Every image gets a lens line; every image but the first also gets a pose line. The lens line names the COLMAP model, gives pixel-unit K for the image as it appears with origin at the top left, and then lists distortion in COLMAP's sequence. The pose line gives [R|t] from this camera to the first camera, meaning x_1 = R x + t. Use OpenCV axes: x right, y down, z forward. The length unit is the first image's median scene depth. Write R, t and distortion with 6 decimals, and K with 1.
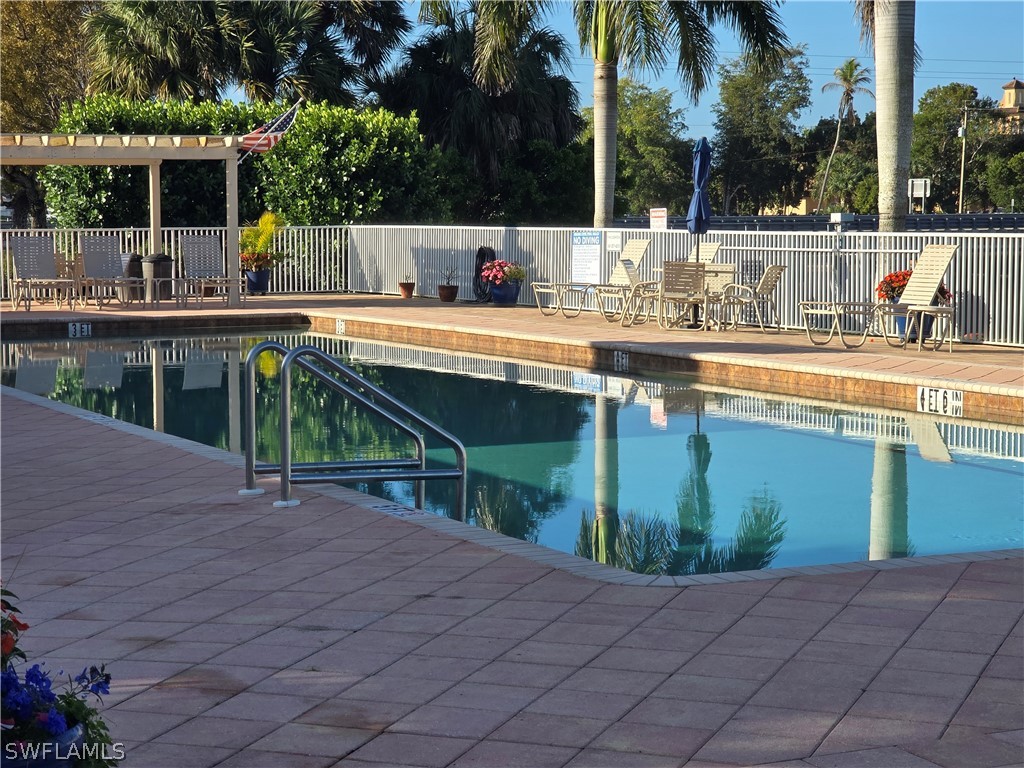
lens RADIAL K [[2364.3, 0, 507.9], [0, 2364.3, 386.0], [0, 0, 1]] dist [-0.049718, 0.000000]
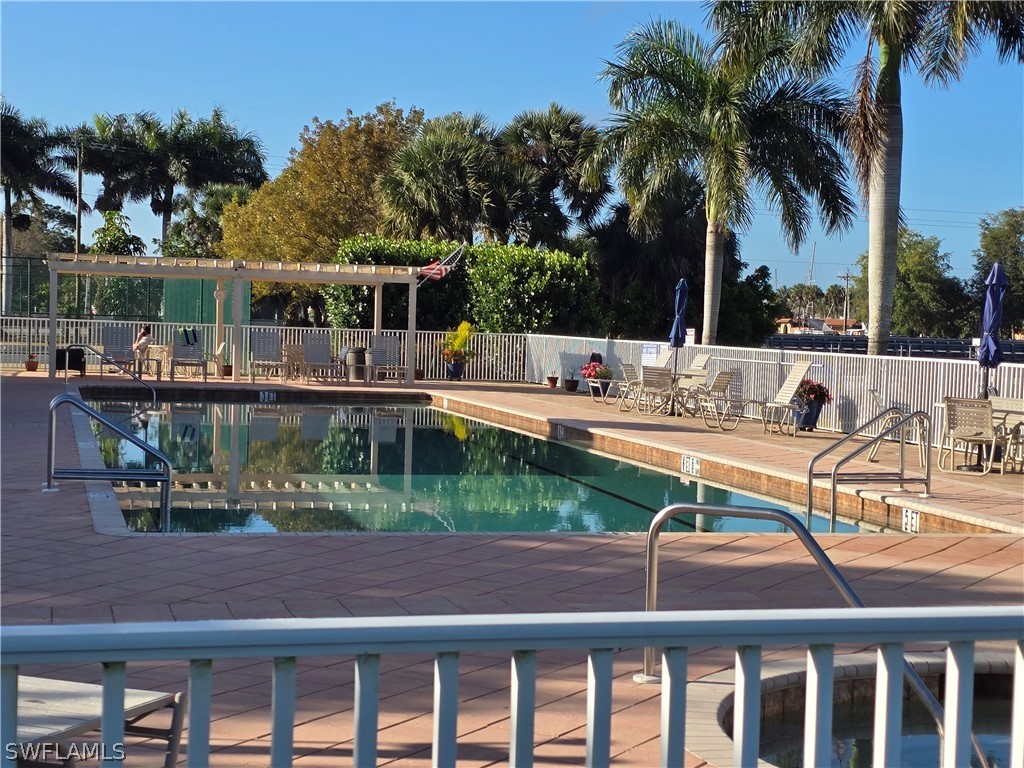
lens RADIAL K [[1851.3, 0, 516.3], [0, 1851.3, 386.1], [0, 0, 1]] dist [0.202971, 0.000000]
pose [[0.981594, 0.043741, -0.185904, 0.128161], [-0.051158, 0.998067, -0.035287, 0.001562], [0.184002, 0.044148, 0.981934, -0.069002]]
